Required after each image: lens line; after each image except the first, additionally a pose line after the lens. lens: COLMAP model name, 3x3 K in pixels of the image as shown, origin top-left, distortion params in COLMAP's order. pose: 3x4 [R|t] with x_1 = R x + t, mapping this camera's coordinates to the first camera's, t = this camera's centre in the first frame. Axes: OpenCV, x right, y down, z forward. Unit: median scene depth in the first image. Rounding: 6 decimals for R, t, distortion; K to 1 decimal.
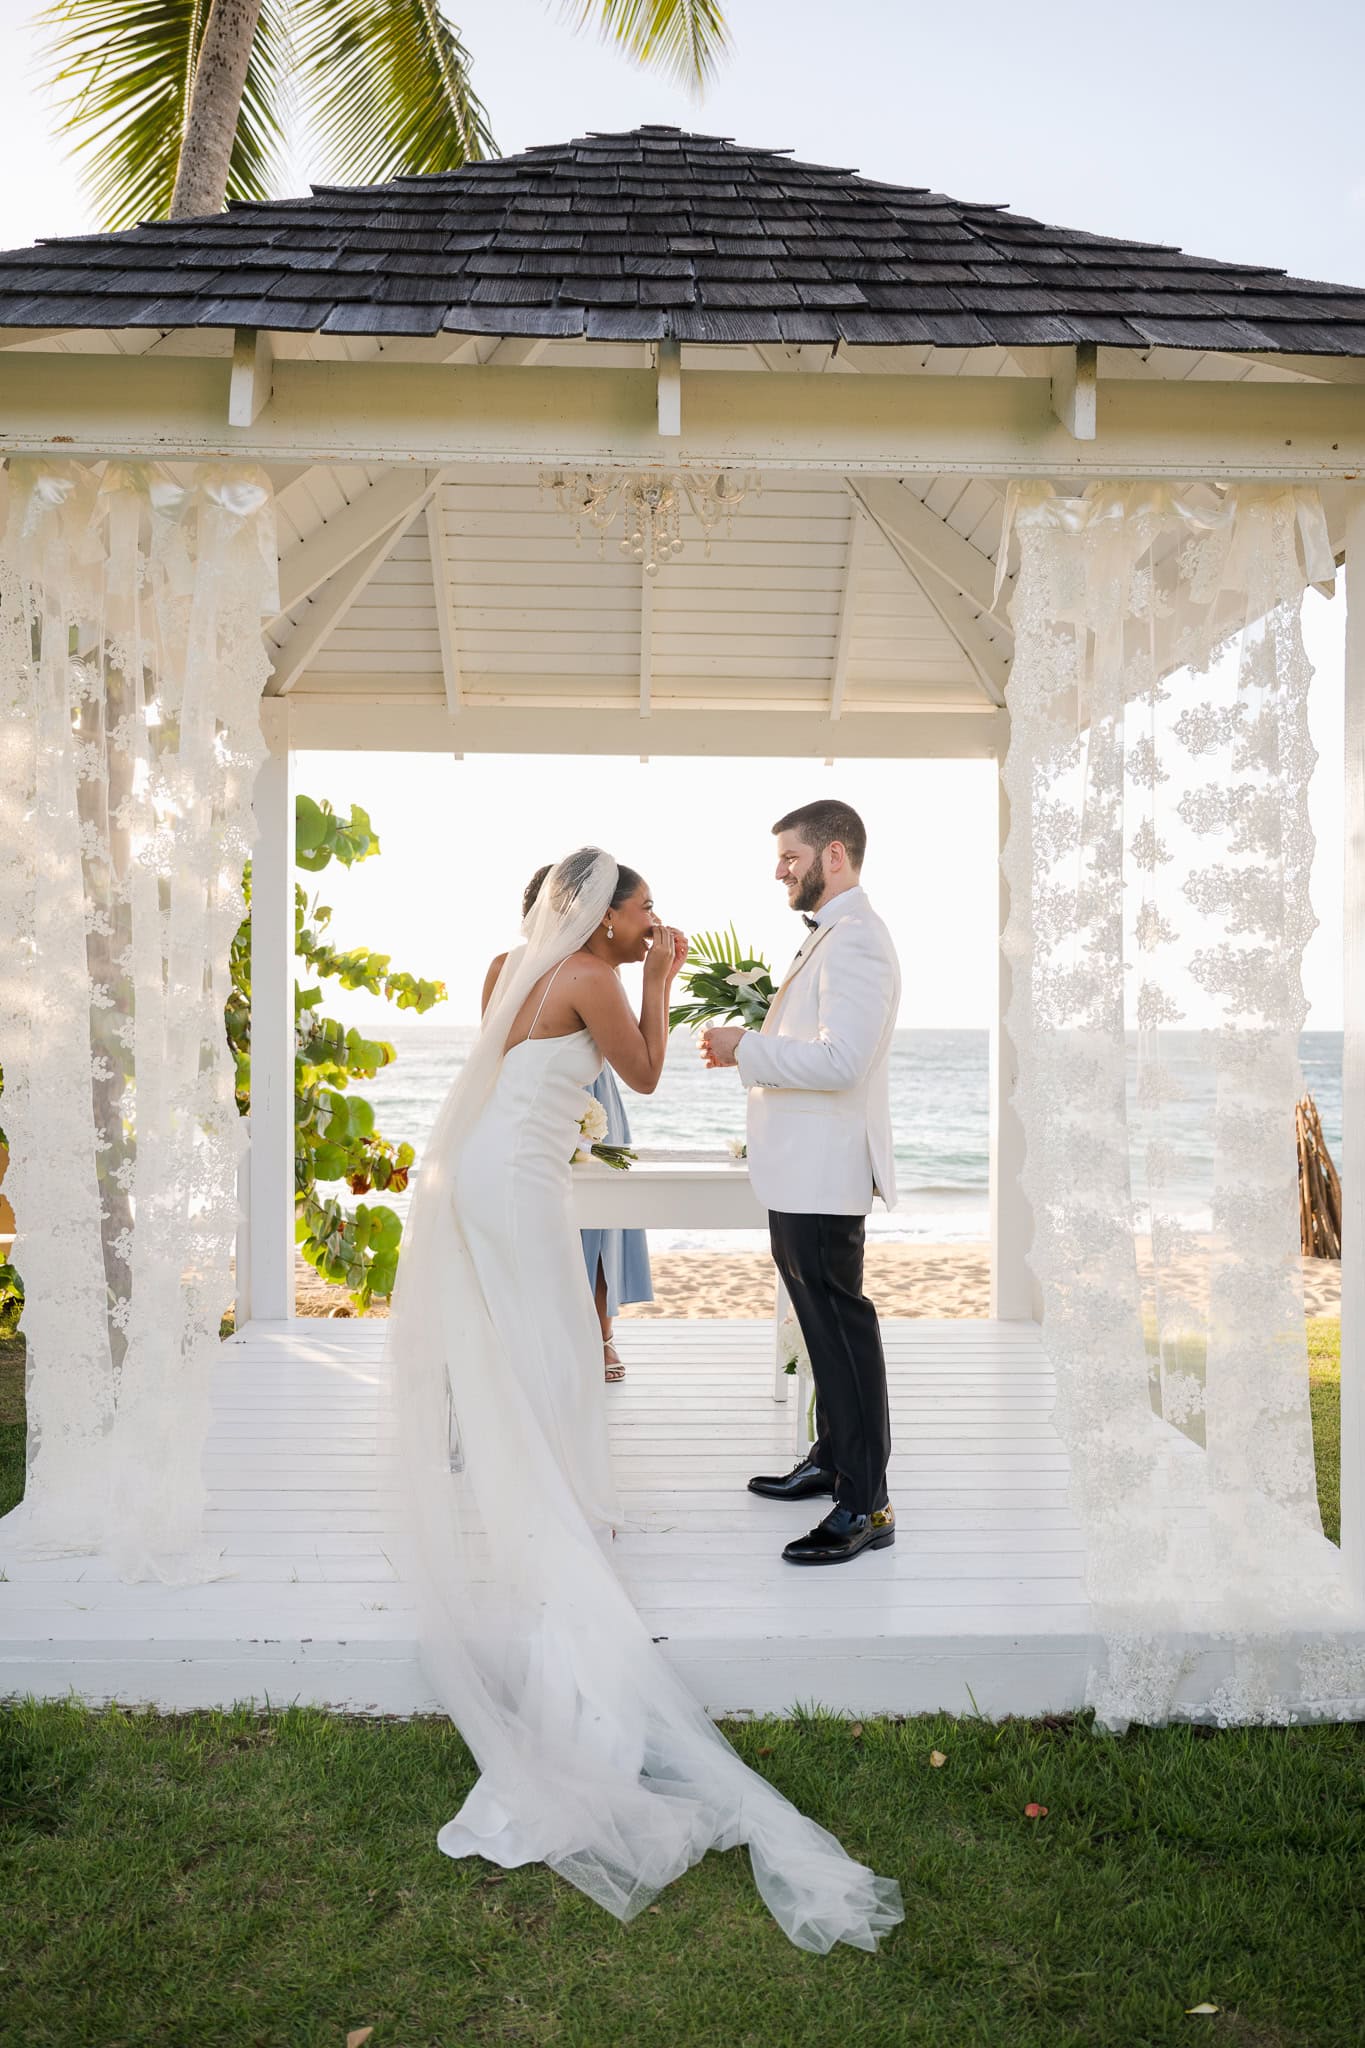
lens RADIAL K [[2413.5, 0, 686.6], [0, 2413.5, 1056.4], [0, 0, 1]] dist [-0.020732, 0.013429]
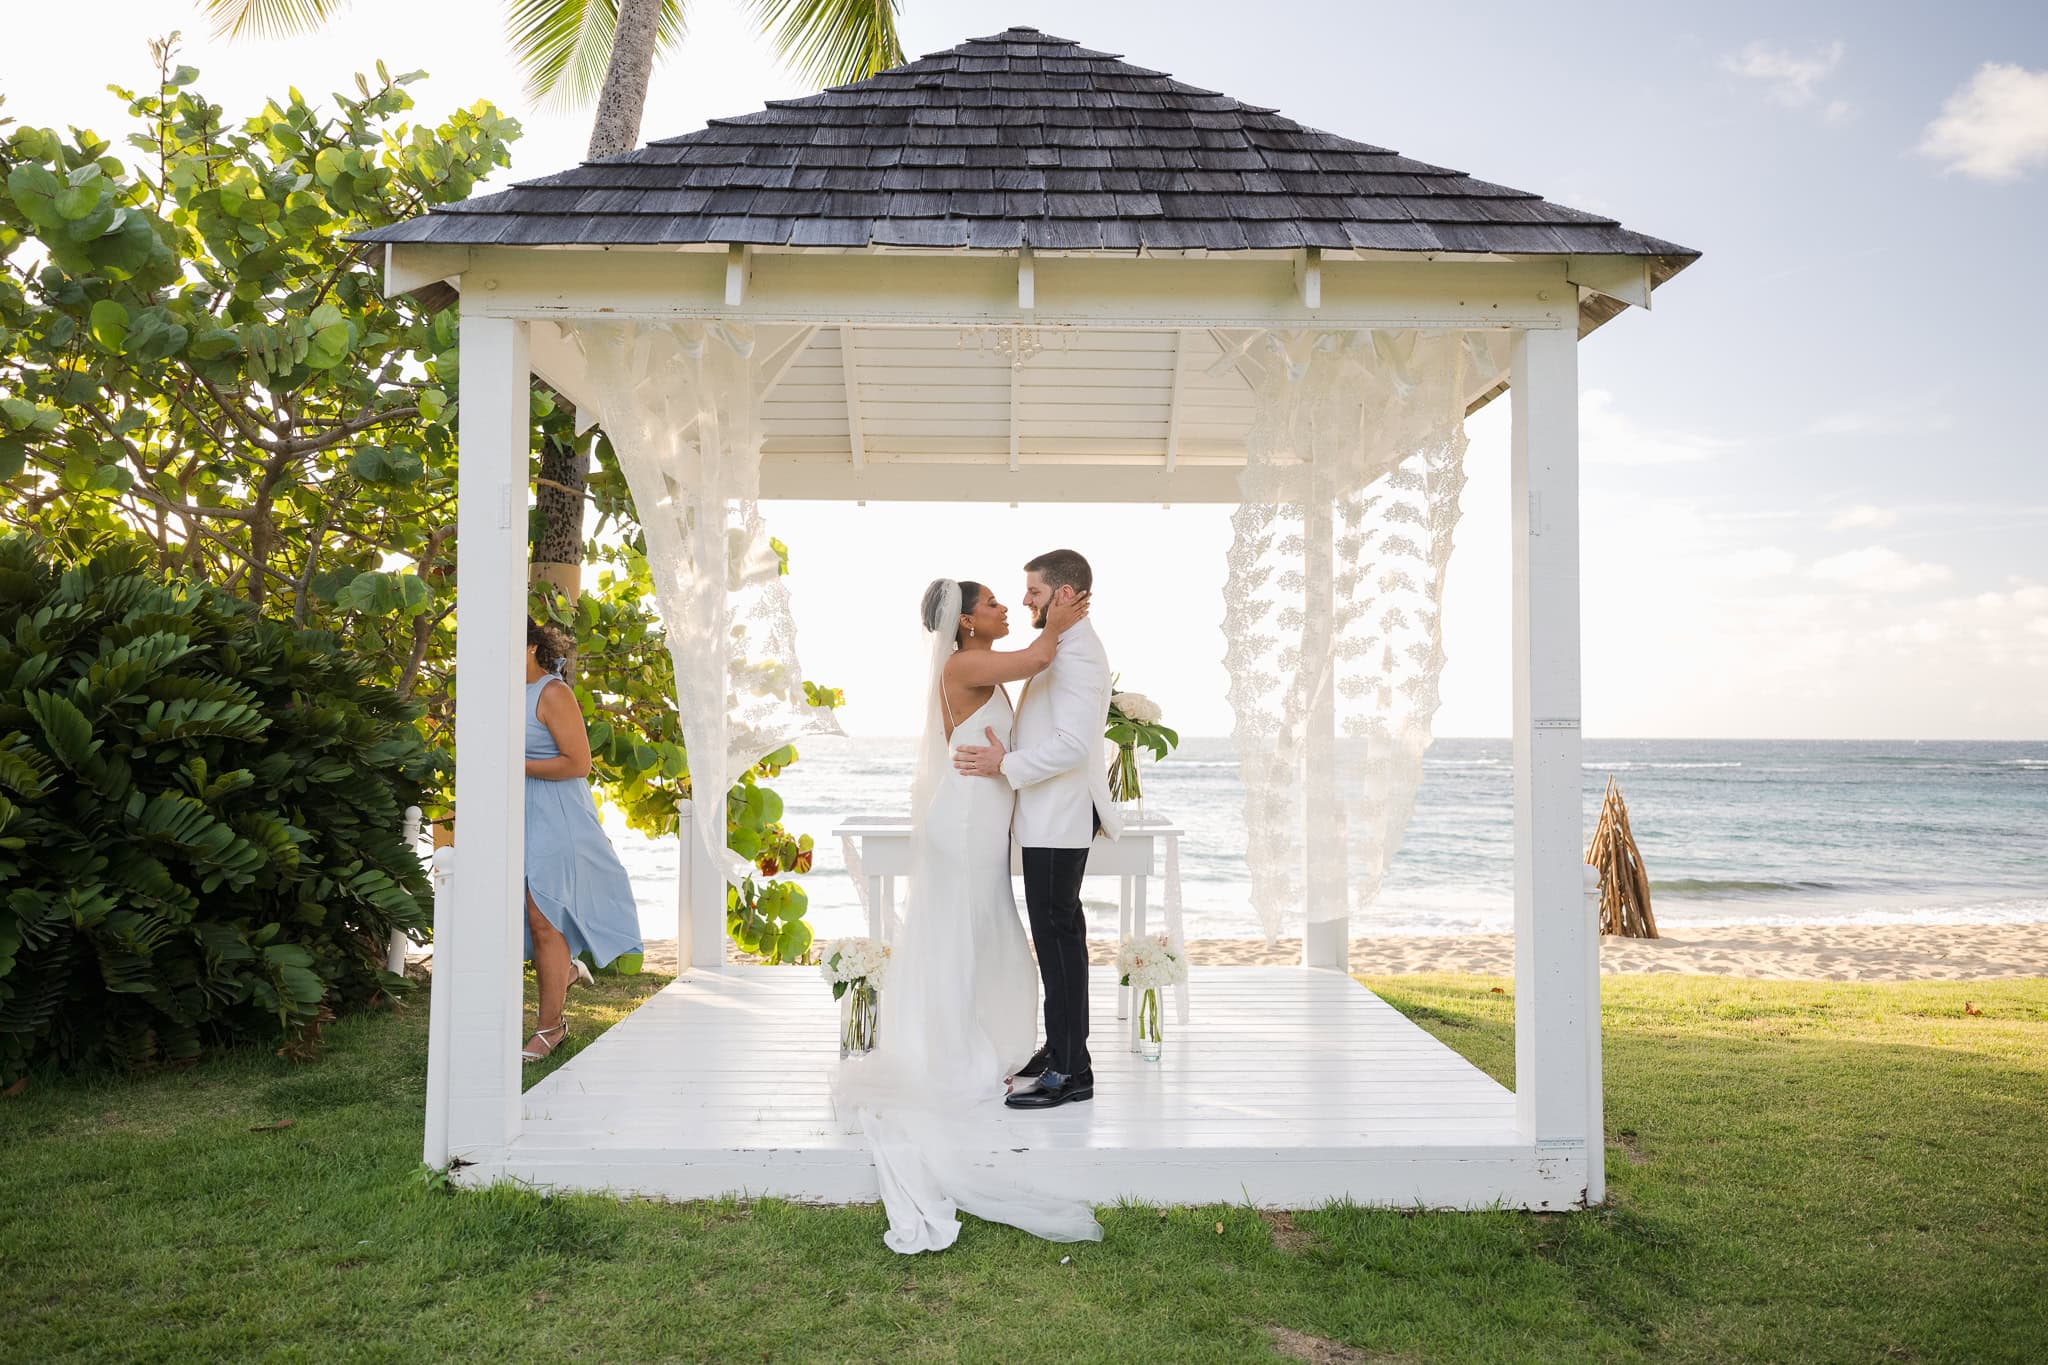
lens RADIAL K [[2491.8, 0, 999.8], [0, 2491.8, 631.8], [0, 0, 1]] dist [0.000655, -0.024197]
pose [[0.999655, -0.004271, -0.025933, 0.014524], [0.002814, 0.998429, -0.055956, 0.020852], [0.026131, 0.055864, 0.998096, -0.471892]]
